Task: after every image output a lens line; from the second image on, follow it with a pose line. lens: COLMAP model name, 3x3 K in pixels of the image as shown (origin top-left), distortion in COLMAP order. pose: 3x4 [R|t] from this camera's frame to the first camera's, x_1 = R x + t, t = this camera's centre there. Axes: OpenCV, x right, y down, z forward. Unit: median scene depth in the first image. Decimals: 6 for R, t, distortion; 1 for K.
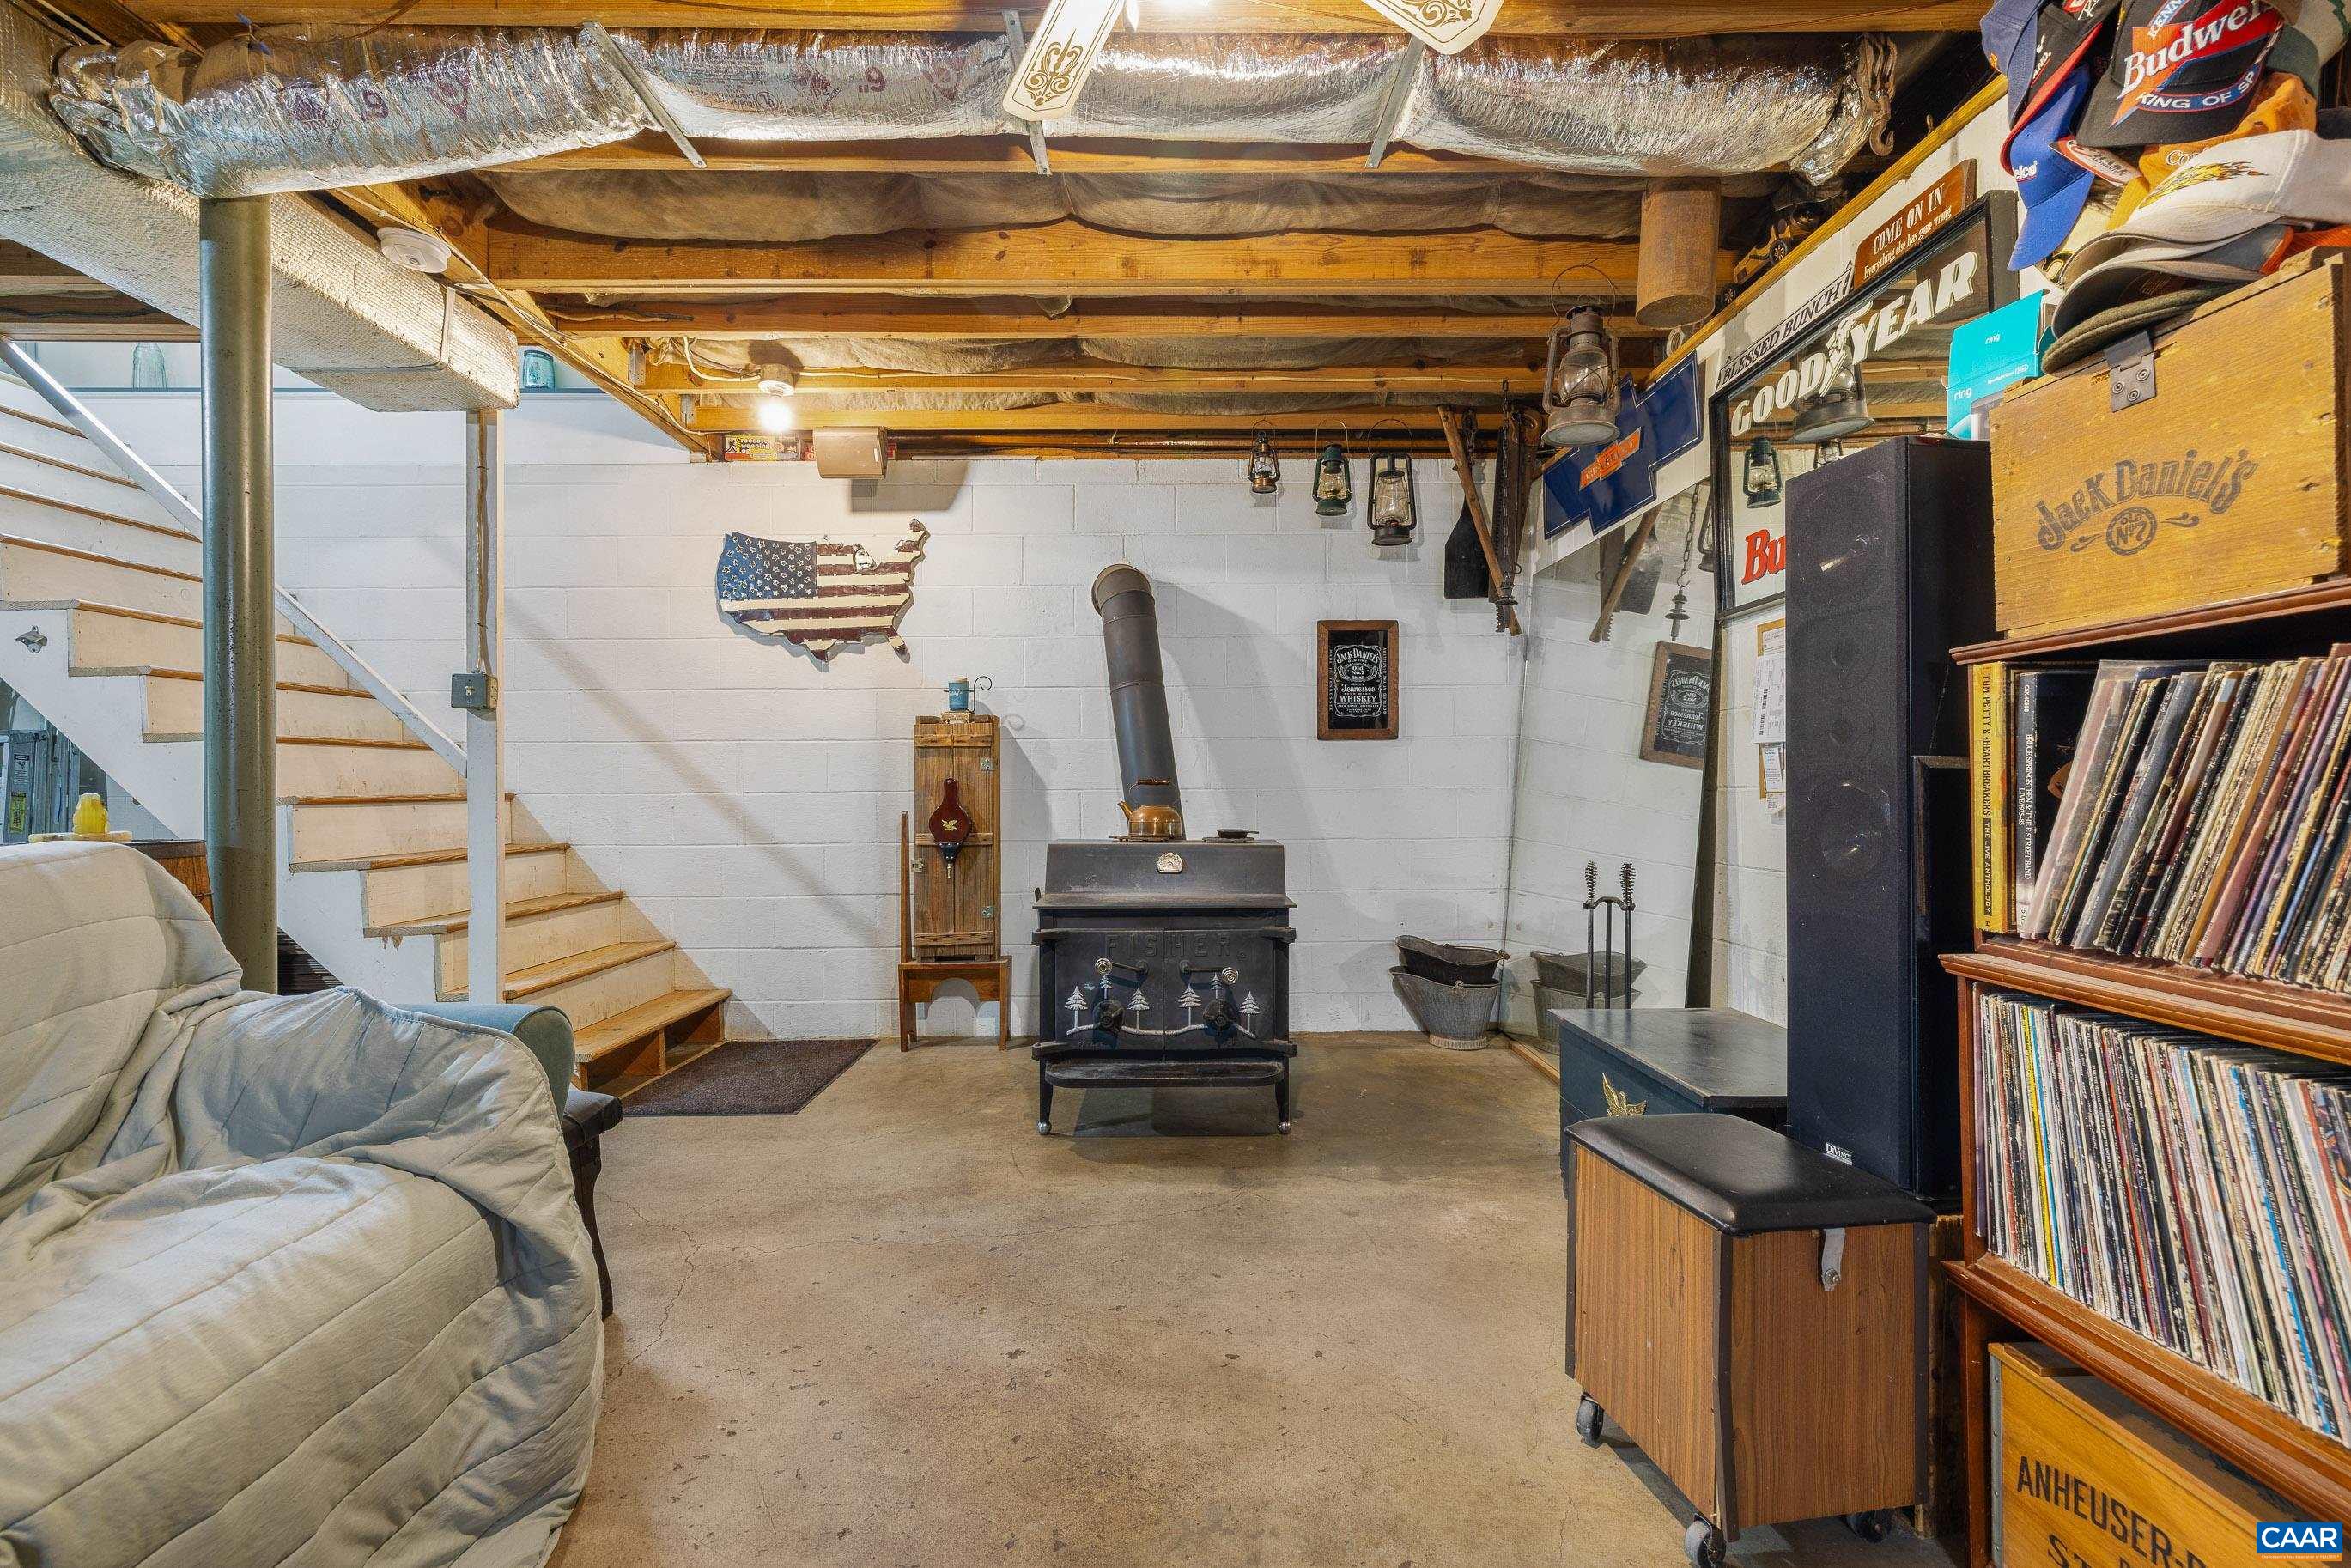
lens RADIAL K [[986.4, 0, 1180.1], [0, 986.4, 779.3], [0, 0, 1]] dist [0.002209, 0.000161]
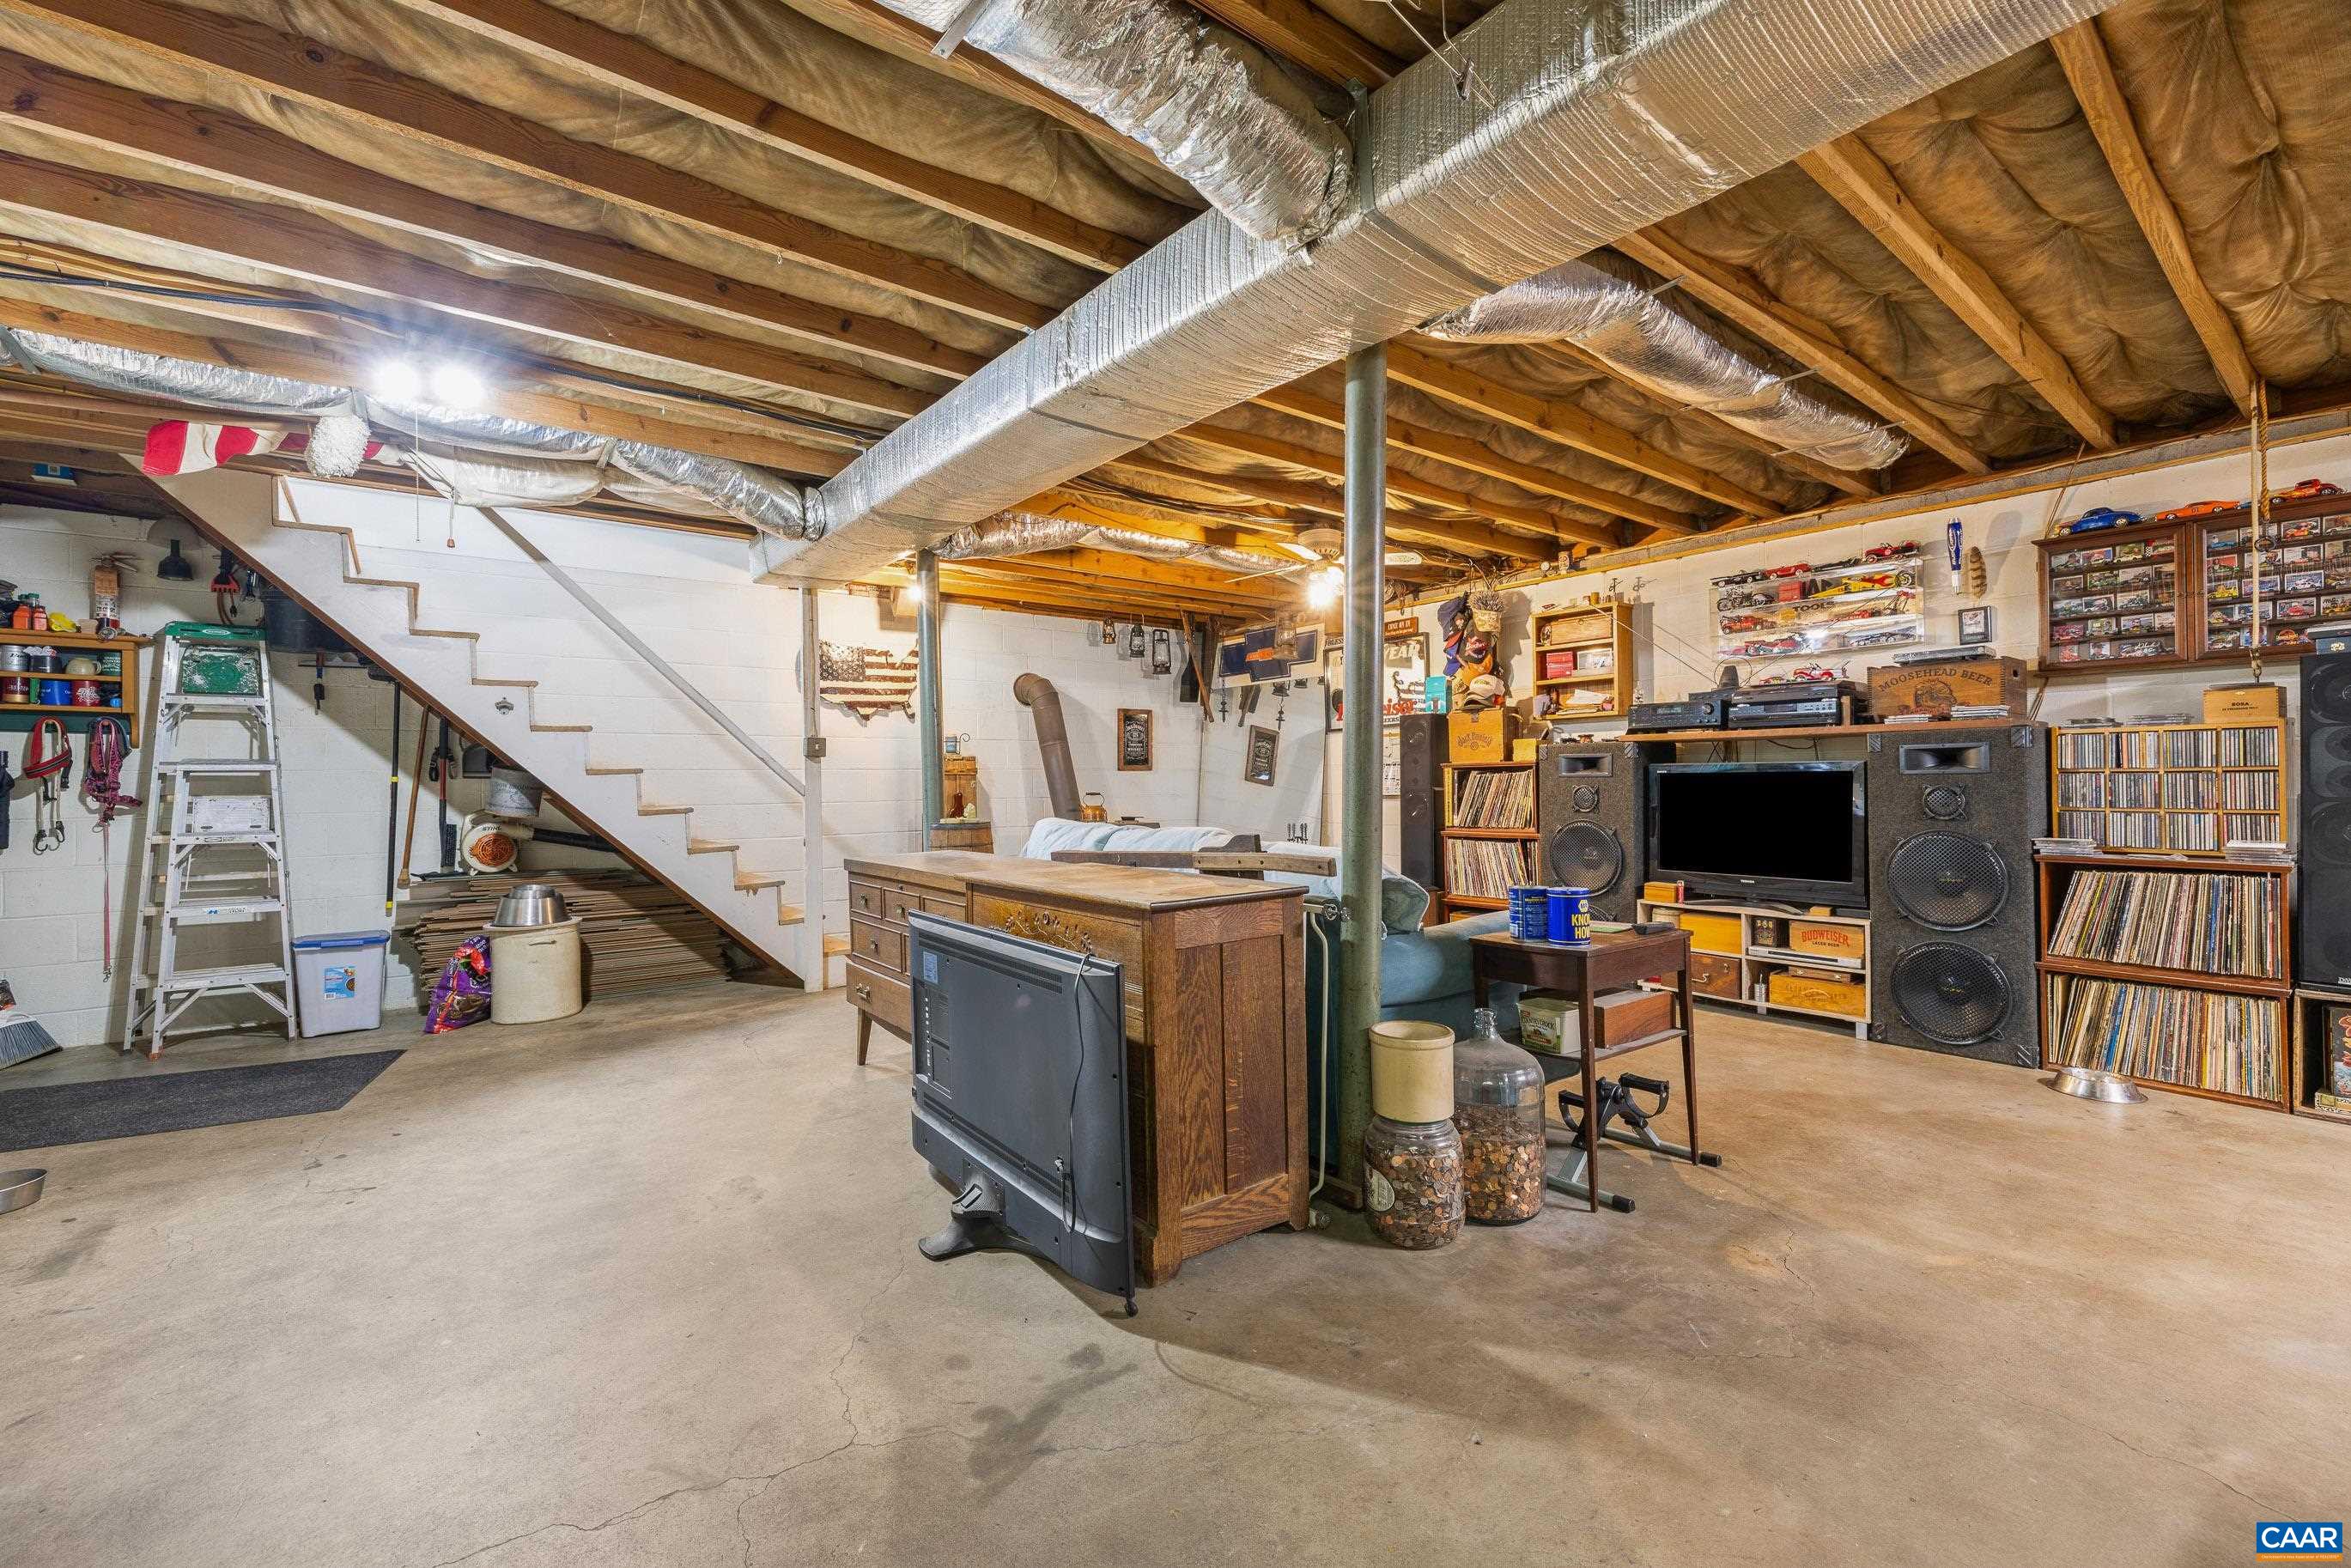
lens RADIAL K [[993.5, 0, 1183.9], [0, 993.5, 768.3], [0, 0, 1]] dist [0.005908, -0.001455]
pose [[0.794132, 0.006332, 0.607713, -0.979887], [0.003284, 0.999886, -0.014709, -0.016860], [-0.607737, 0.013676, 0.794021, -0.636754]]
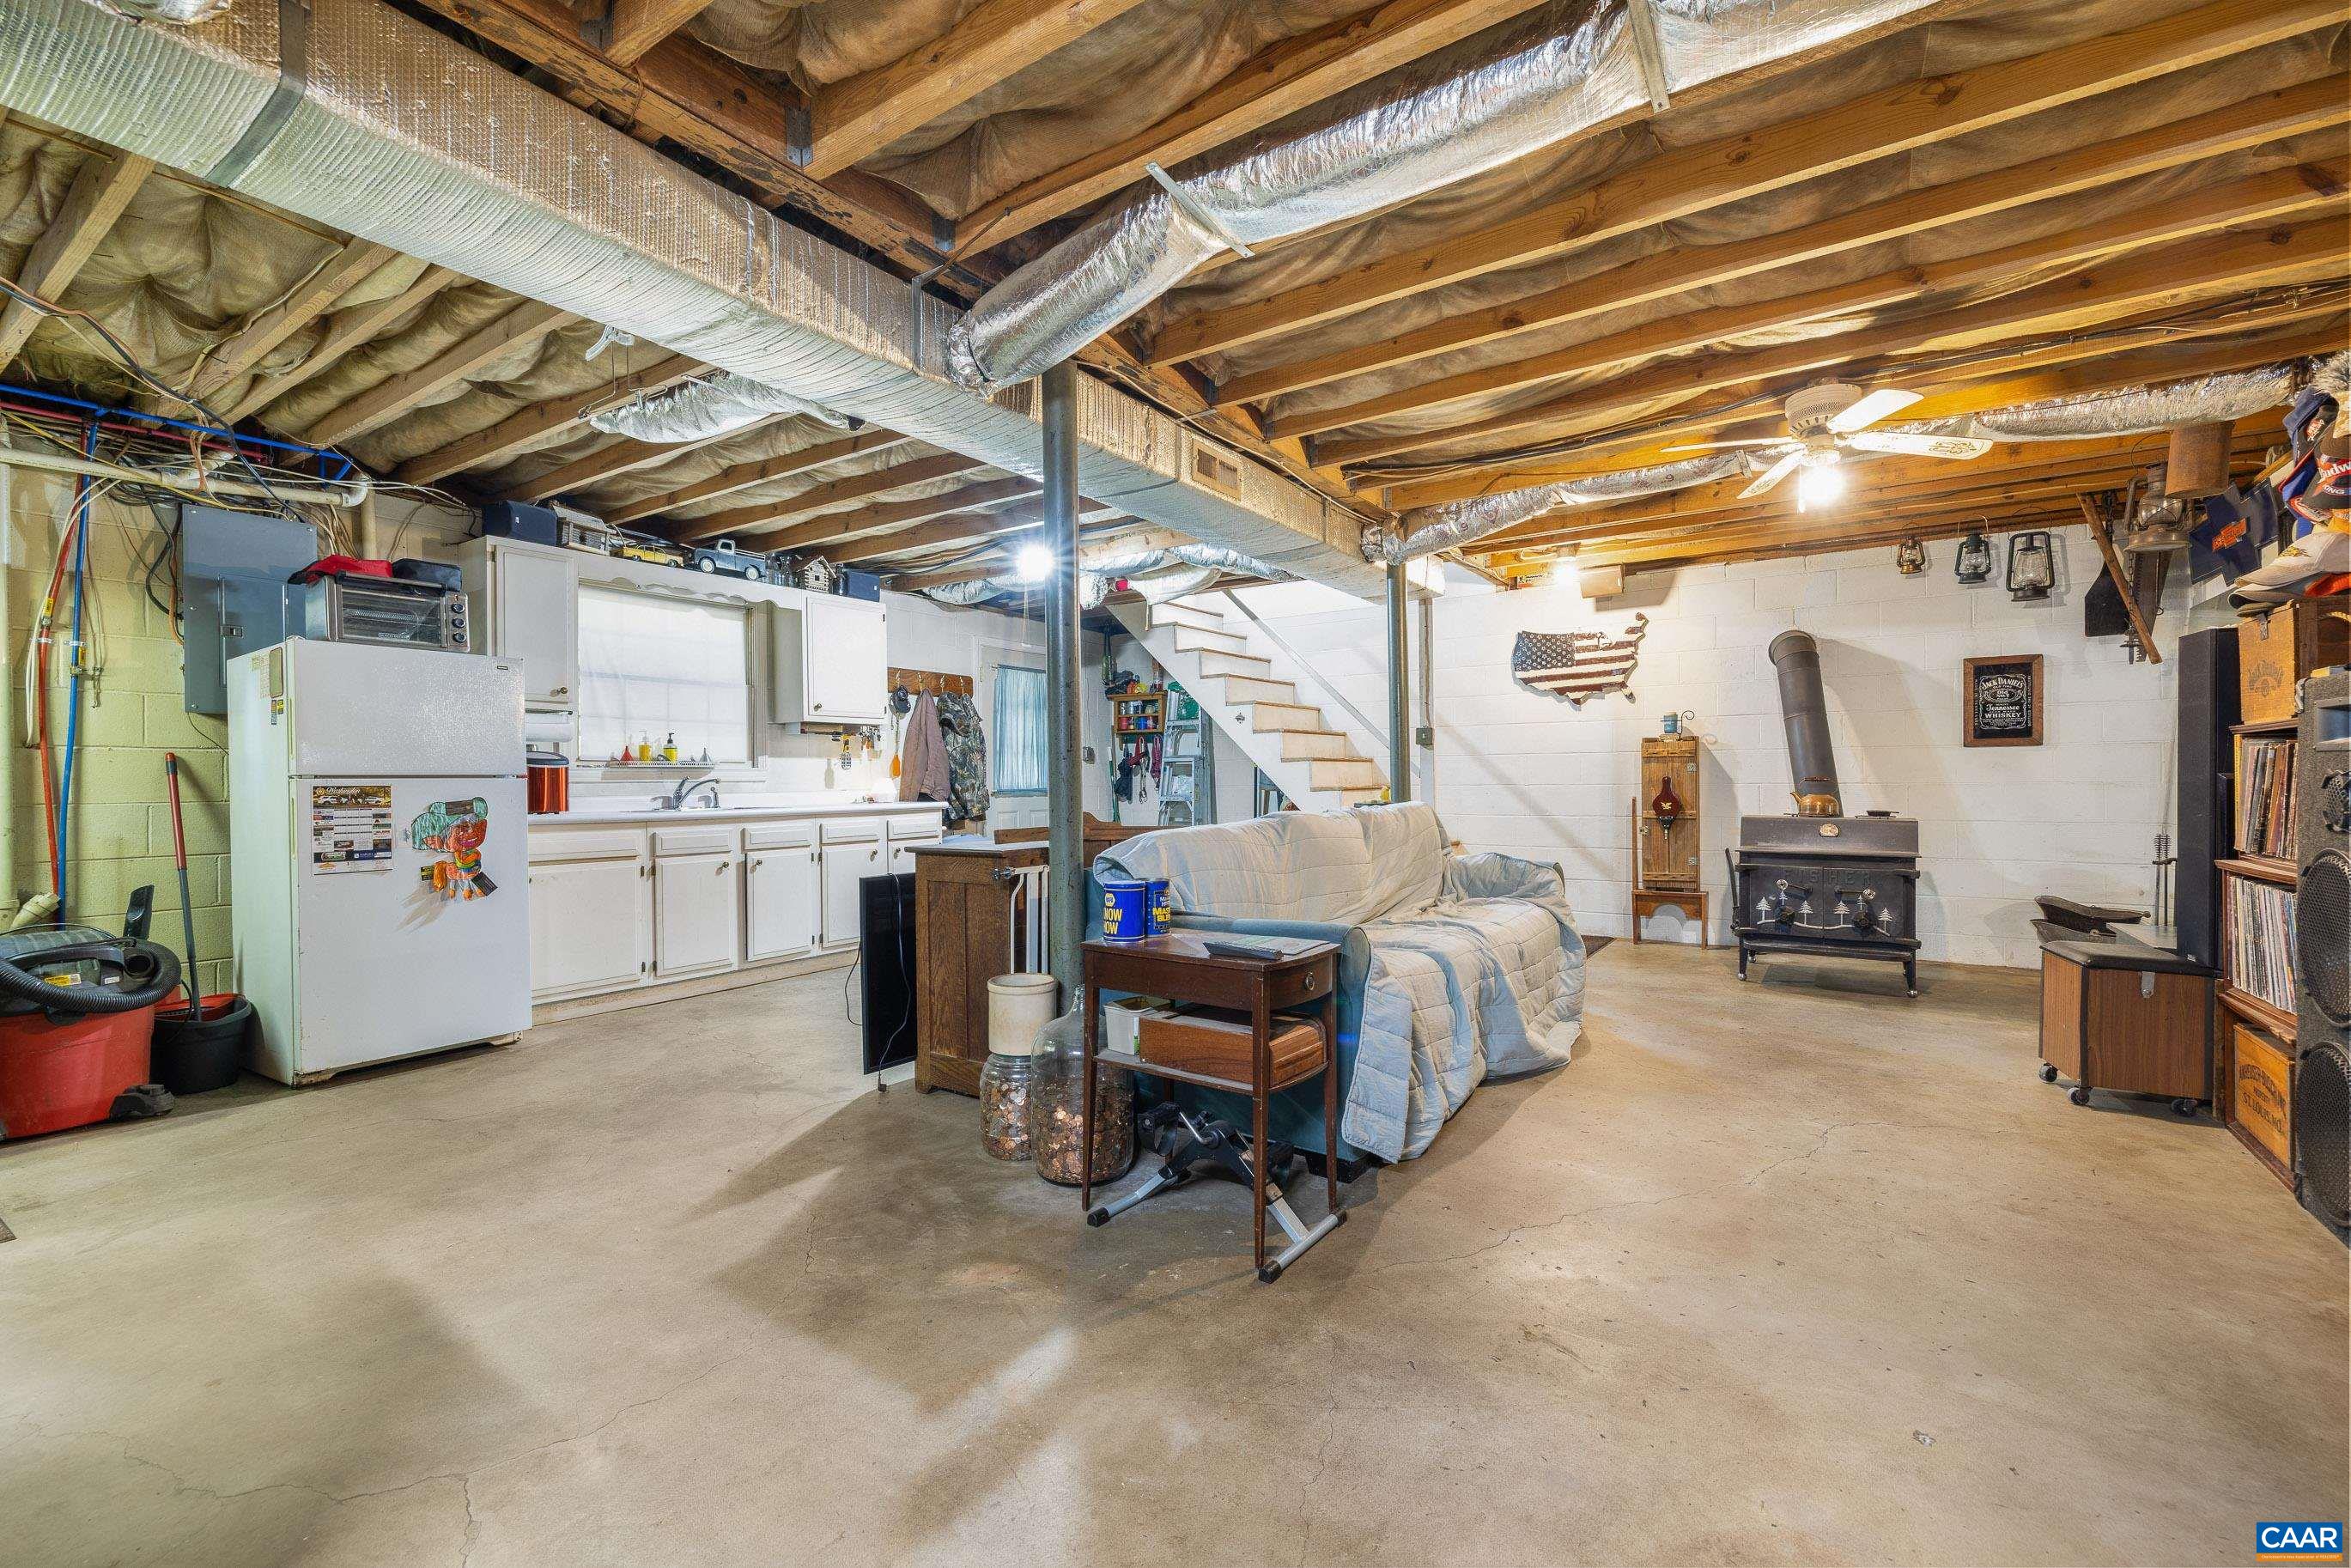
lens RADIAL K [[986.4, 0, 1180.1], [0, 986.4, 779.3], [0, 0, 1]] dist [0.002209, 0.000161]
pose [[0.820071, -0.000046, -0.572262, 0.035606], [0.006585, 0.999935, 0.009357, -0.016483], [0.572224, -0.011442, 0.820017, -0.758064]]
